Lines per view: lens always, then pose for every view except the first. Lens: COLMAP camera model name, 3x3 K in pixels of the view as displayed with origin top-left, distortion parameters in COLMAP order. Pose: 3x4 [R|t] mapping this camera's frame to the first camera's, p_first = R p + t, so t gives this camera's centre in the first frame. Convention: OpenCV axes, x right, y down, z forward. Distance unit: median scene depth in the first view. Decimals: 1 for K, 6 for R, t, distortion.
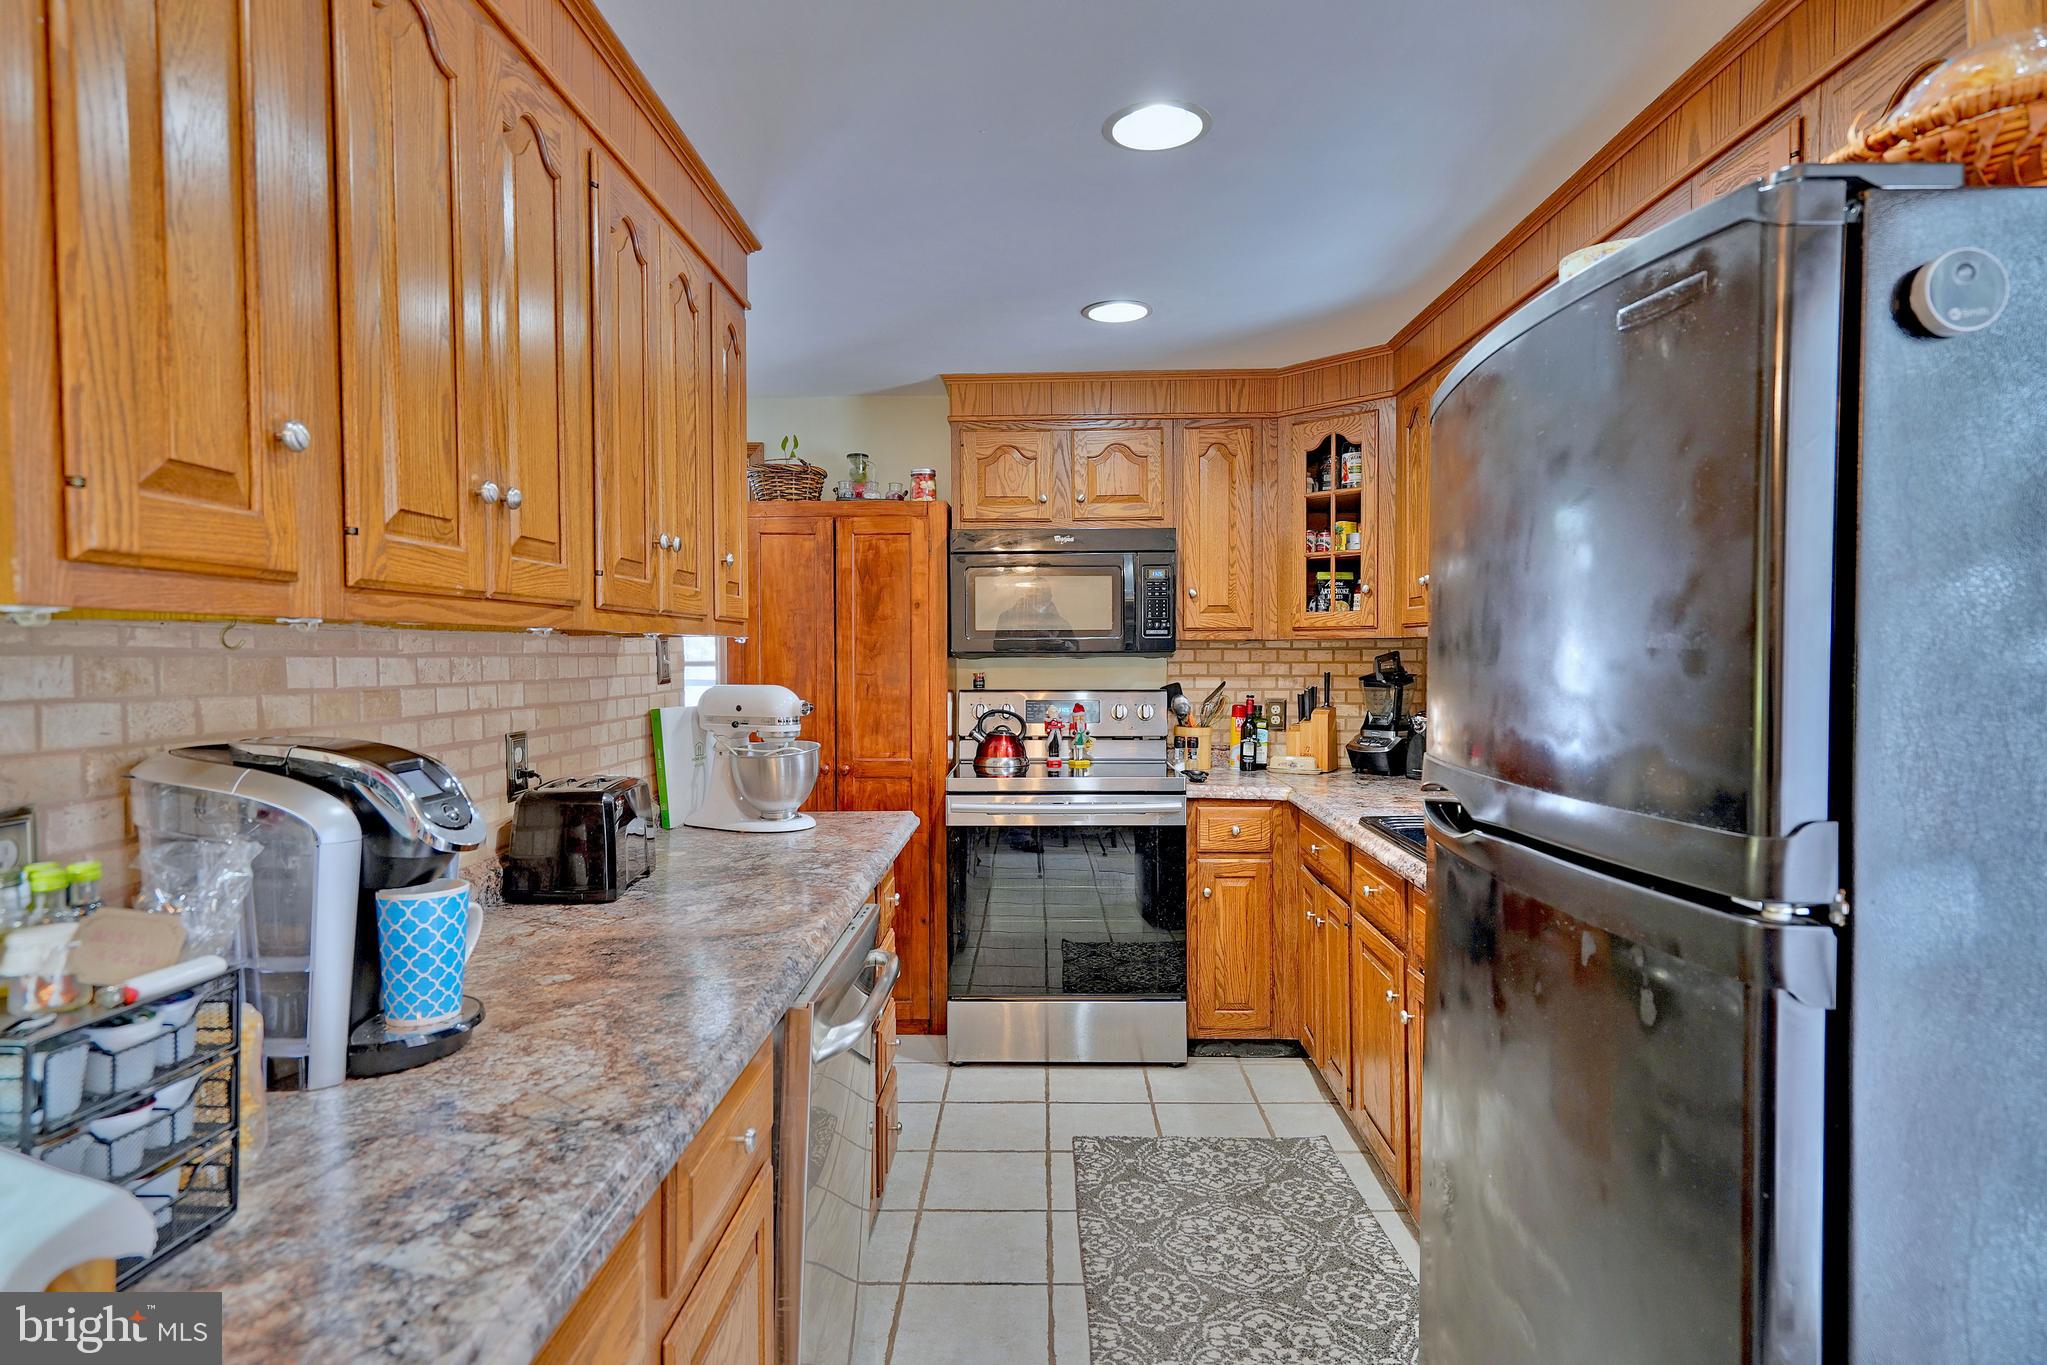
lens RADIAL K [[1110.8, 0, 1023.5], [0, 1110.8, 682.5], [0, 0, 1]] dist [0.011898, 0.001018]
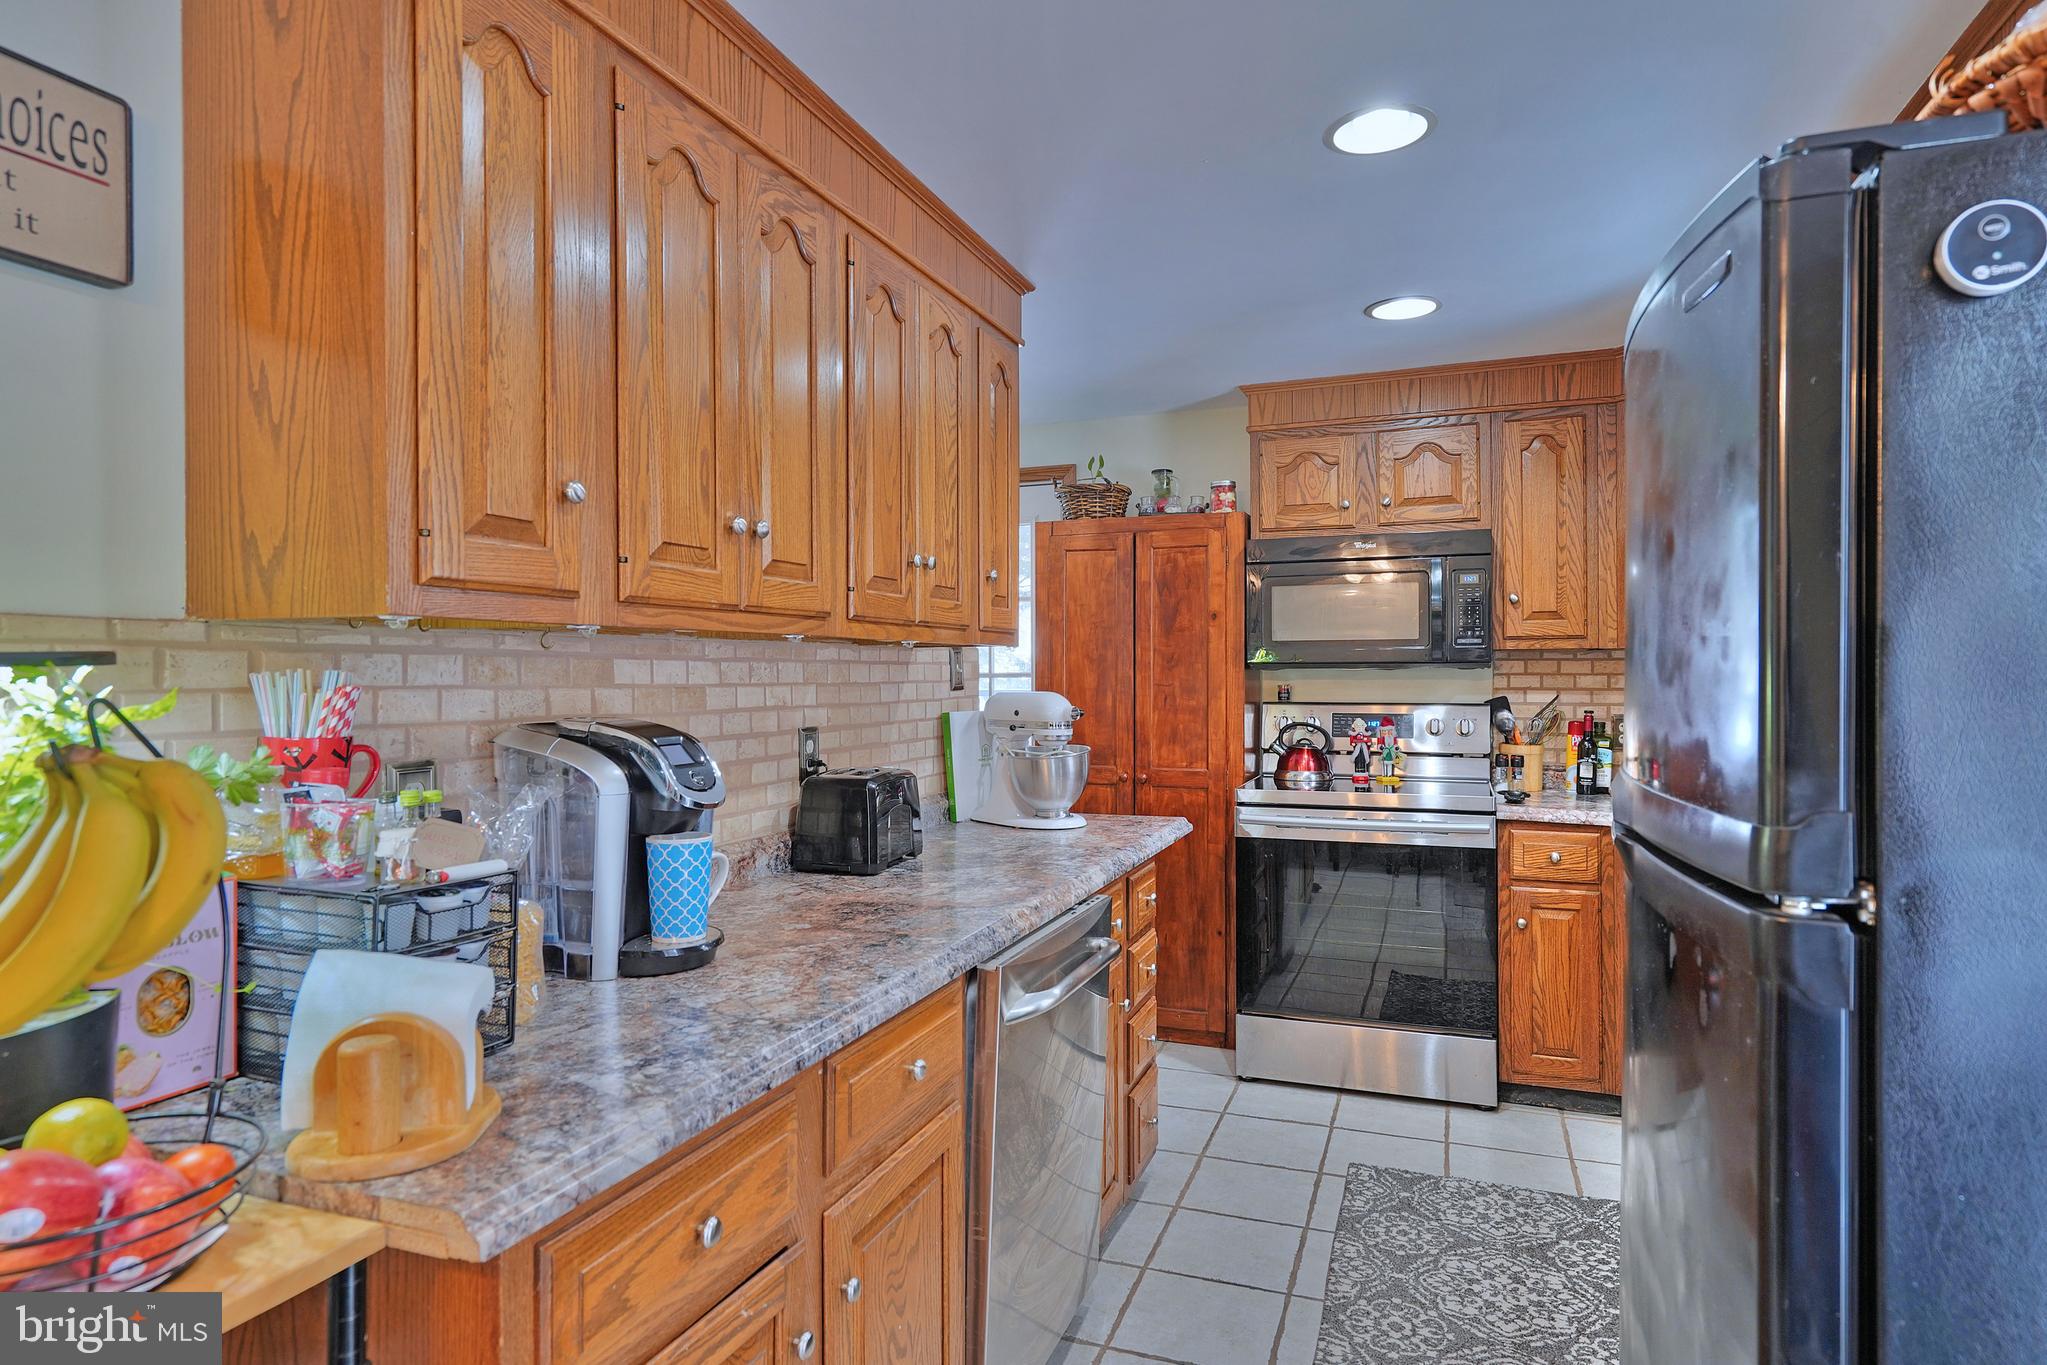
lens RADIAL K [[1150.7, 0, 1018.5], [0, 1150.7, 676.2], [0, 0, 1]] dist [0.004900, 0.000806]
pose [[0.942108, 0.001602, -0.335306, 0.135755], [-0.009135, 0.999740, -0.020890, 0.012289], [0.335185, 0.022744, 0.941878, -0.058517]]
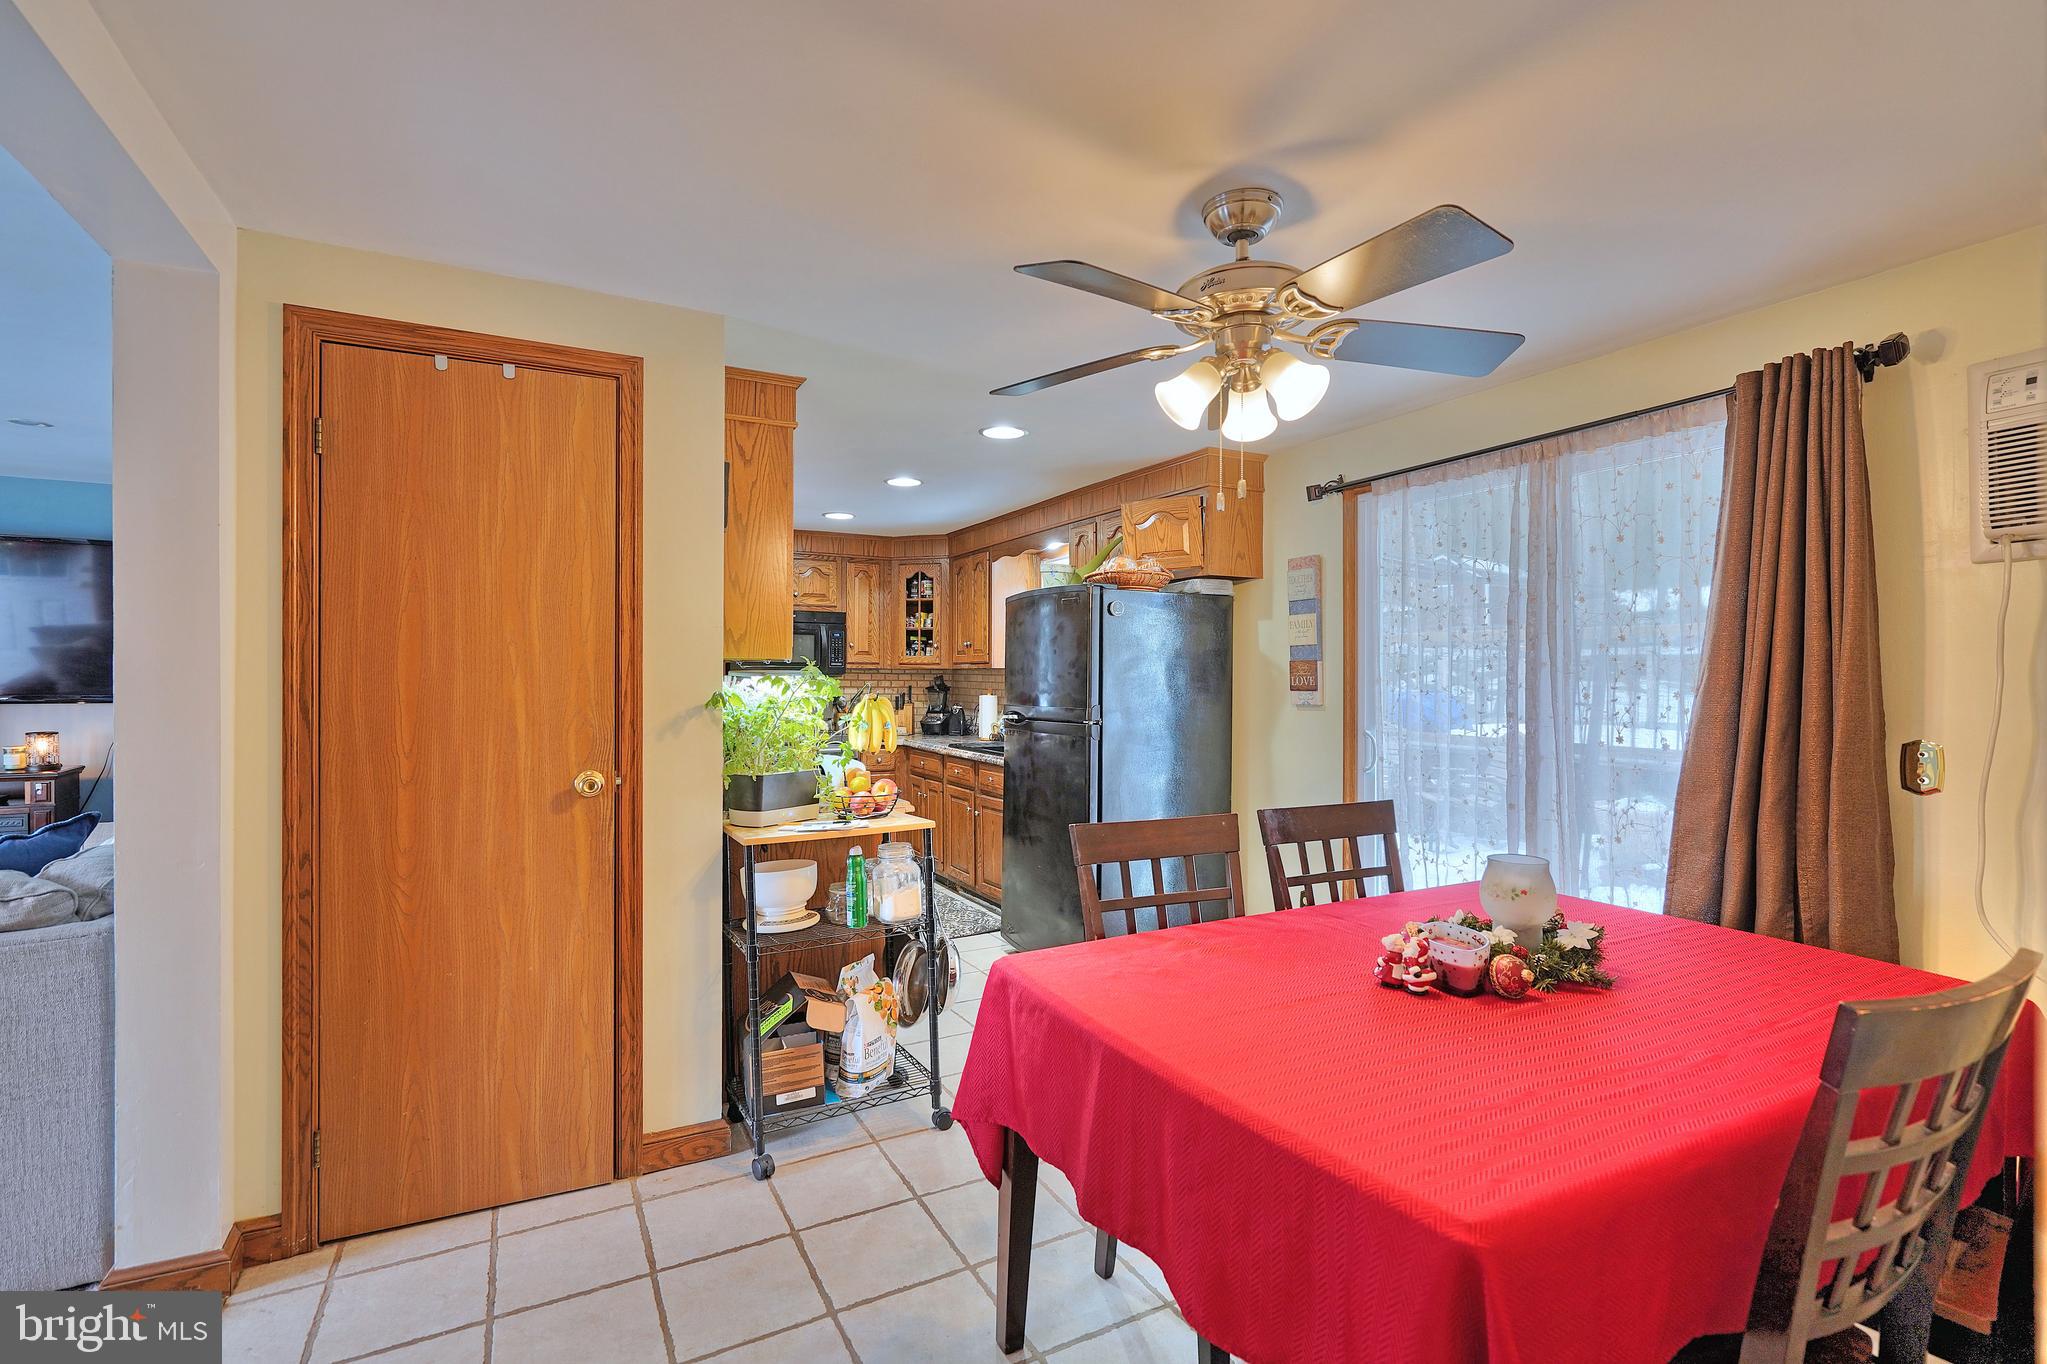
lens RADIAL K [[925.5, 0, 1019.4], [0, 925.5, 679.4], [0, 0, 1]] dist [-0.000032, 0.001018]
pose [[0.874013, 0.008484, 0.485828, -0.619002], [0.004642, 0.999656, -0.025807, 0.041185], [-0.485880, 0.024811, 0.873673, -0.944384]]
